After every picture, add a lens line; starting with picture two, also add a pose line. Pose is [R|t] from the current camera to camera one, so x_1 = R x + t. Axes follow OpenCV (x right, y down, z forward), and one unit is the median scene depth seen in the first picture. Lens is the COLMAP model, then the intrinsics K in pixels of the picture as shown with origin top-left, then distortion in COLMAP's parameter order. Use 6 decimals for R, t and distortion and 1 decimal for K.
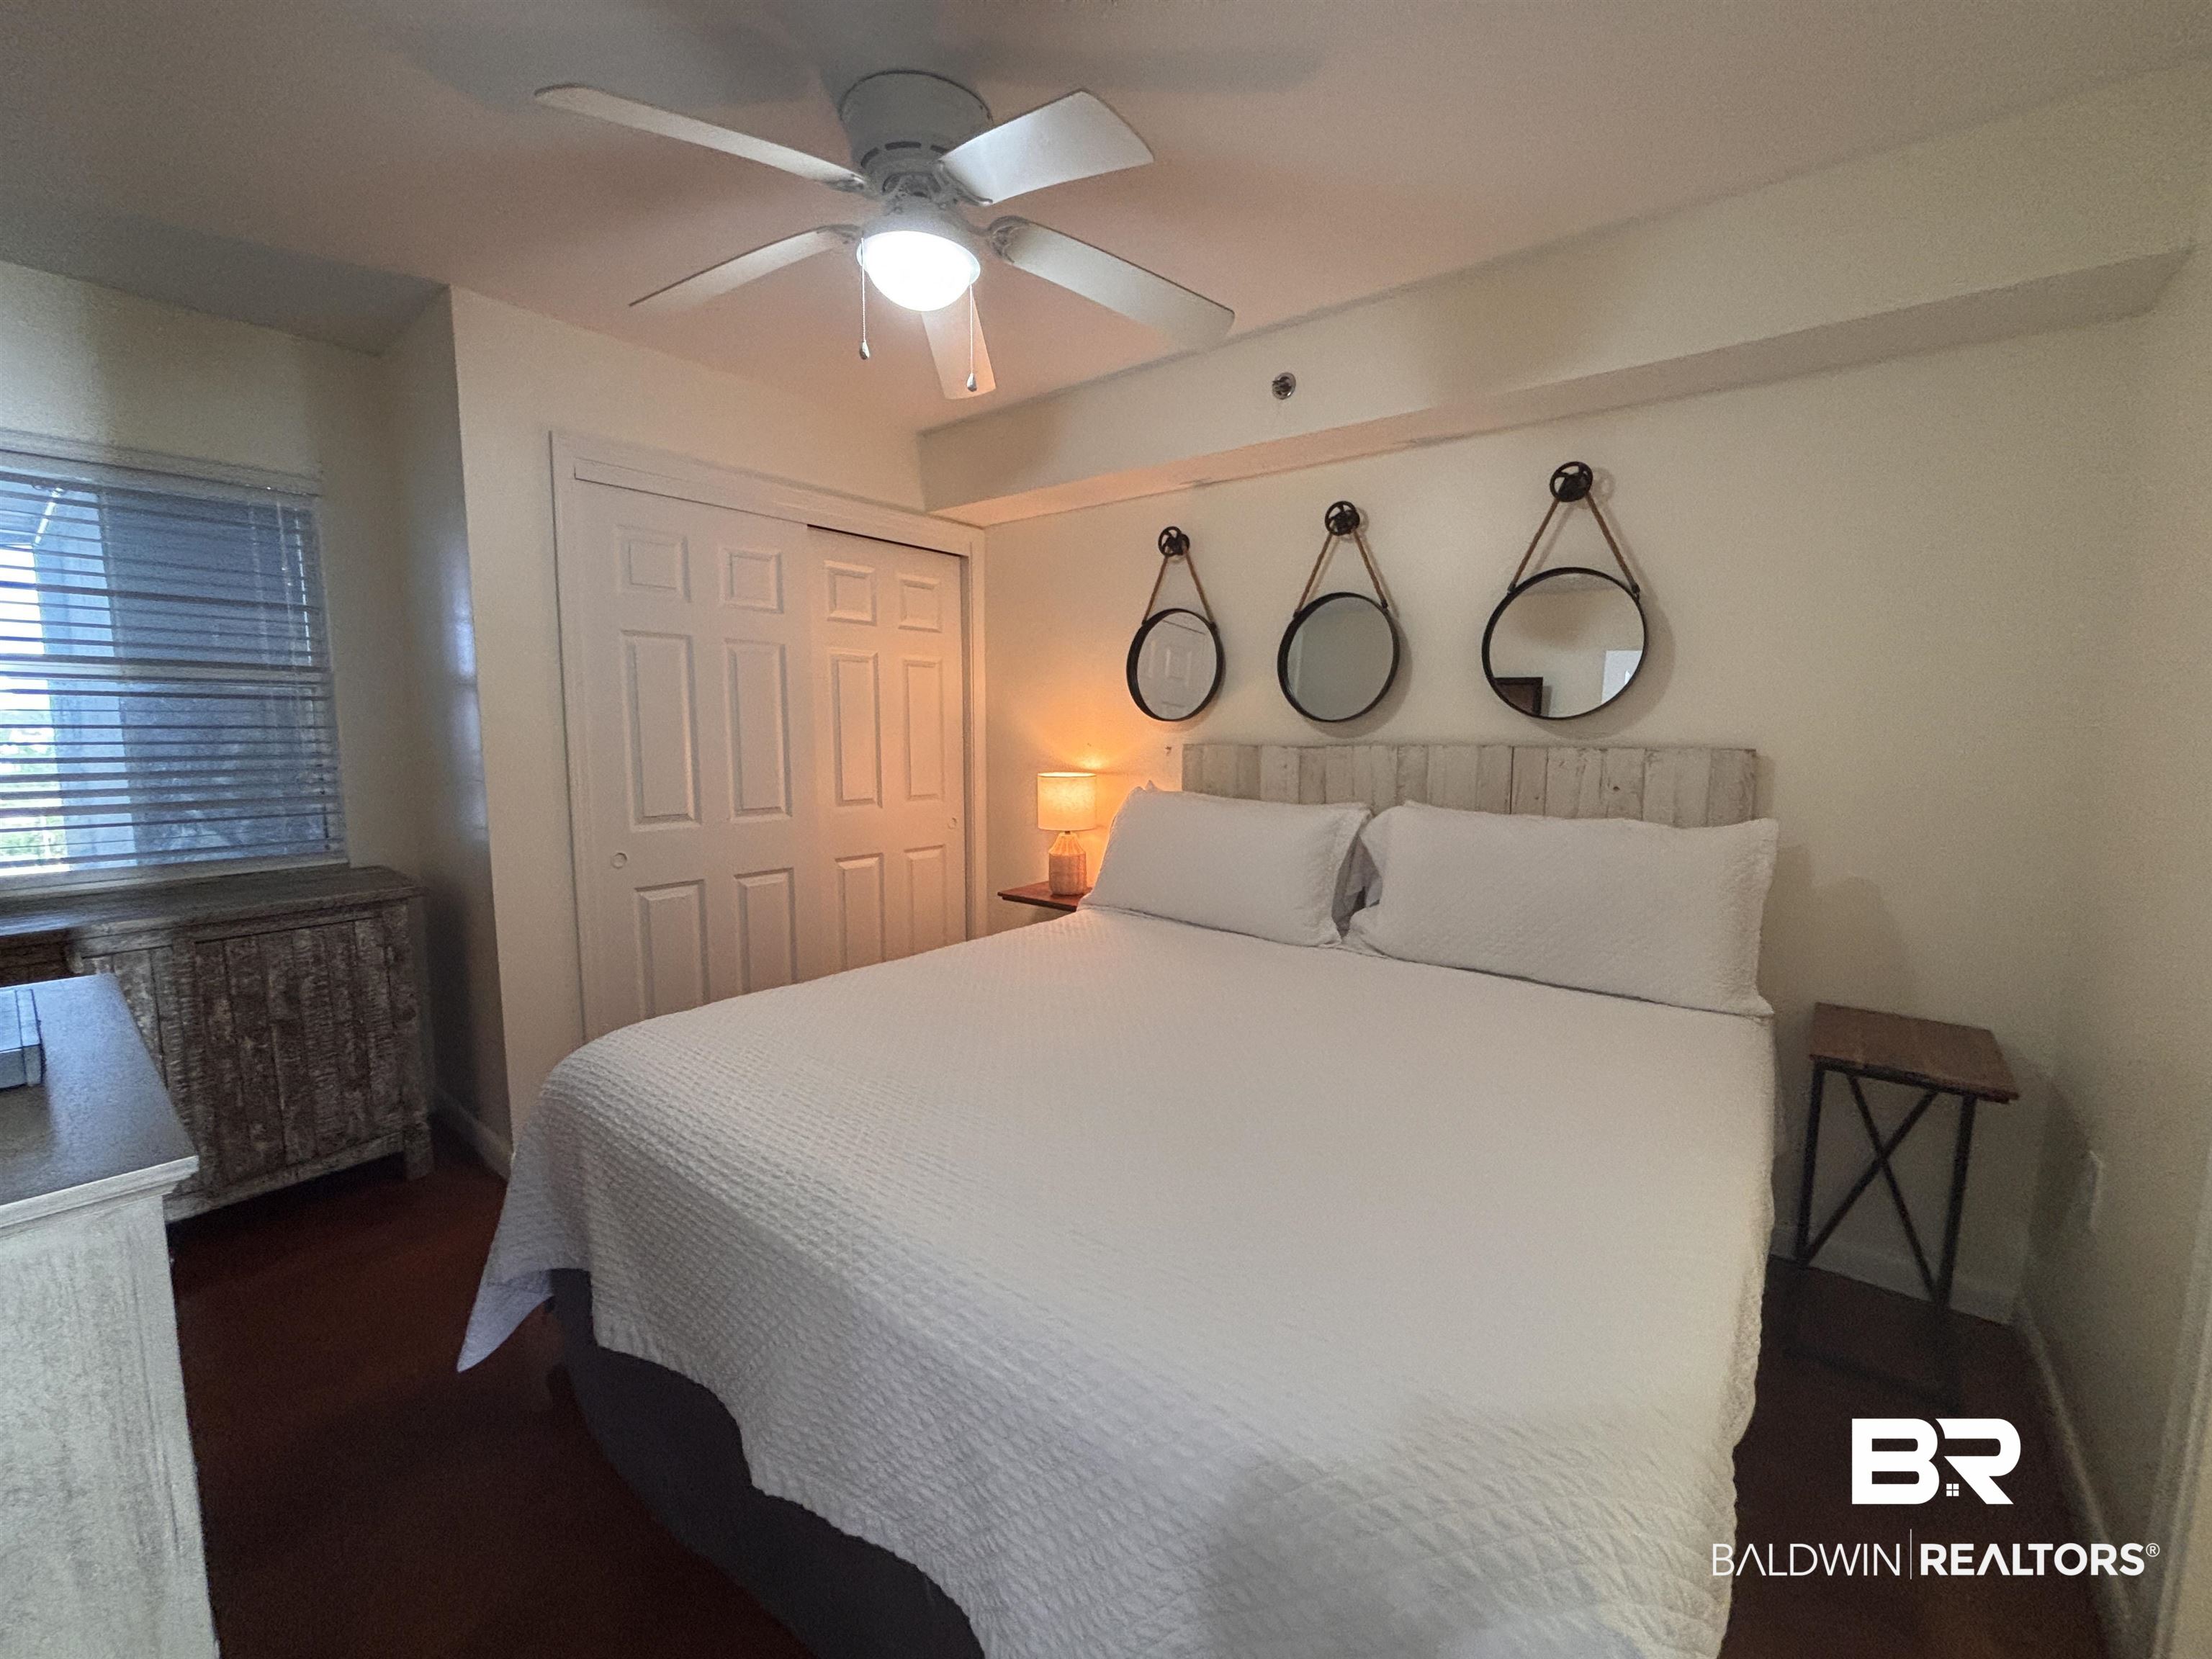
lens RADIAL K [[887.7, 0, 1106.0], [0, 887.7, 829.5], [0, 0, 1]] dist [-0.001528, -0.000279]
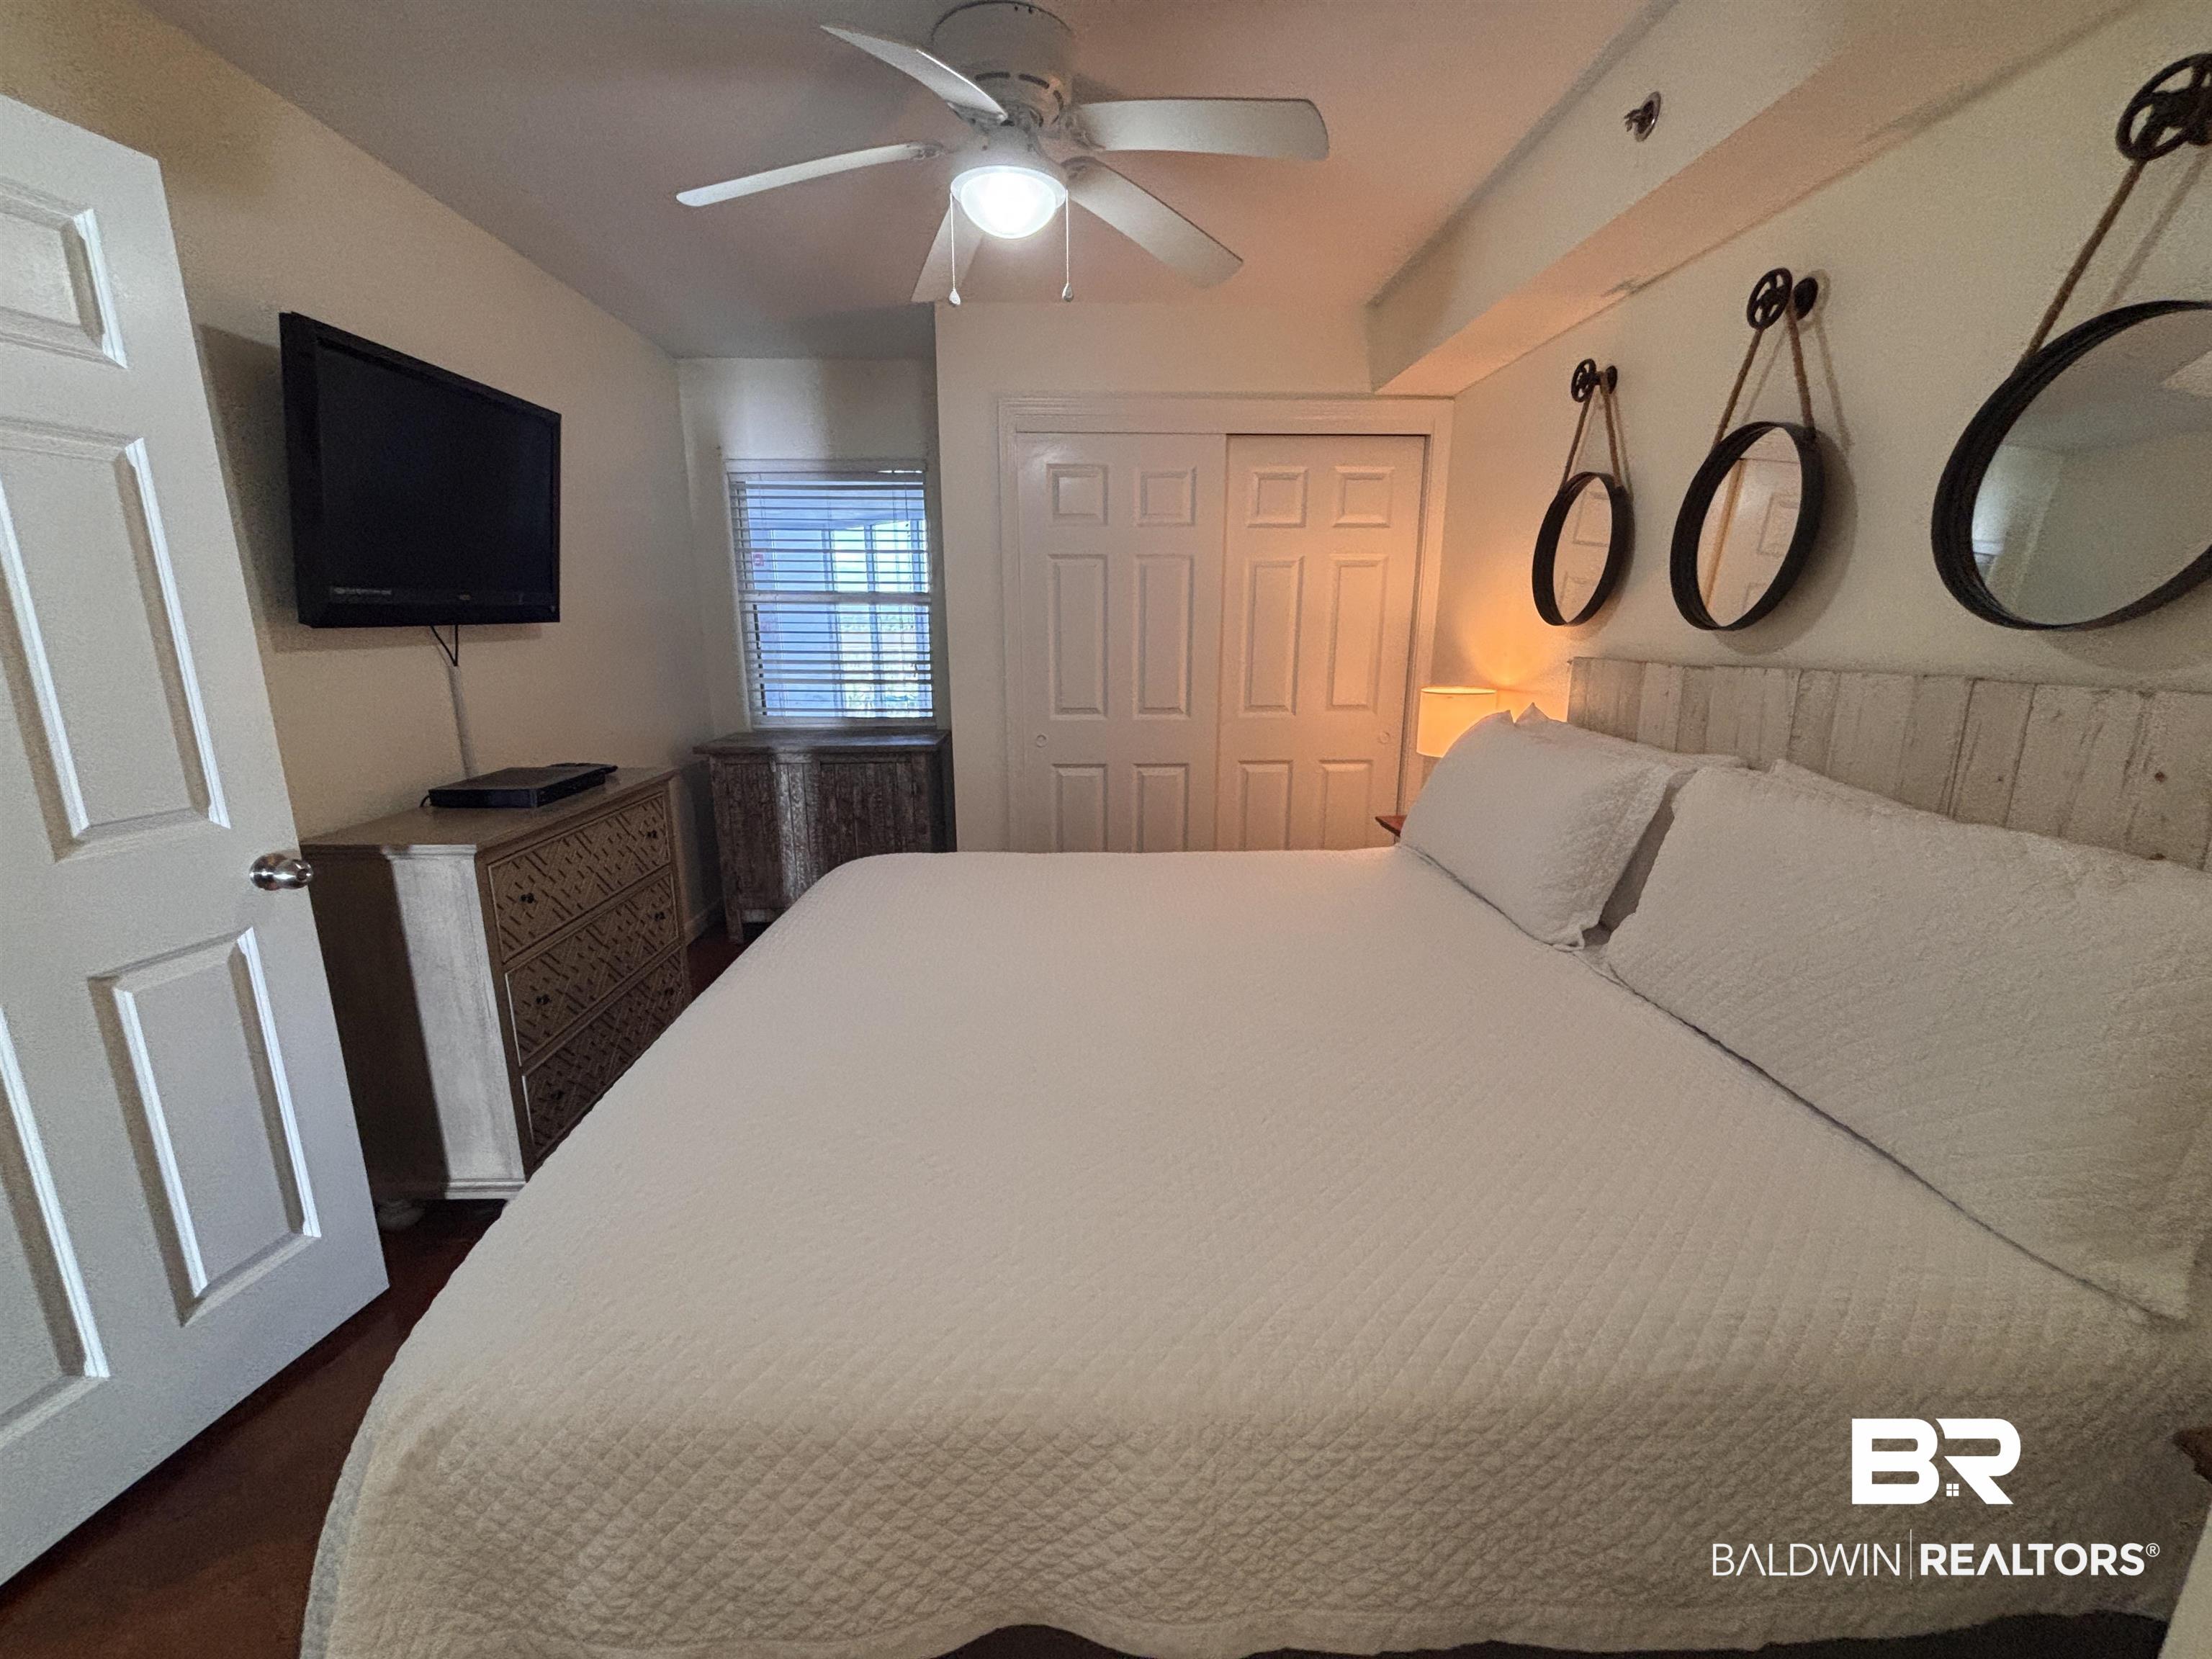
lens RADIAL K [[887.7, 0, 1106.0], [0, 887.7, 829.5], [0, 0, 1]] dist [-0.001528, -0.000279]
pose [[0.658152, 0.166284, -0.734293, 0.475580], [-0.083946, 0.985431, 0.147913, -0.035303], [0.748191, -0.035708, 0.662522, 0.223124]]
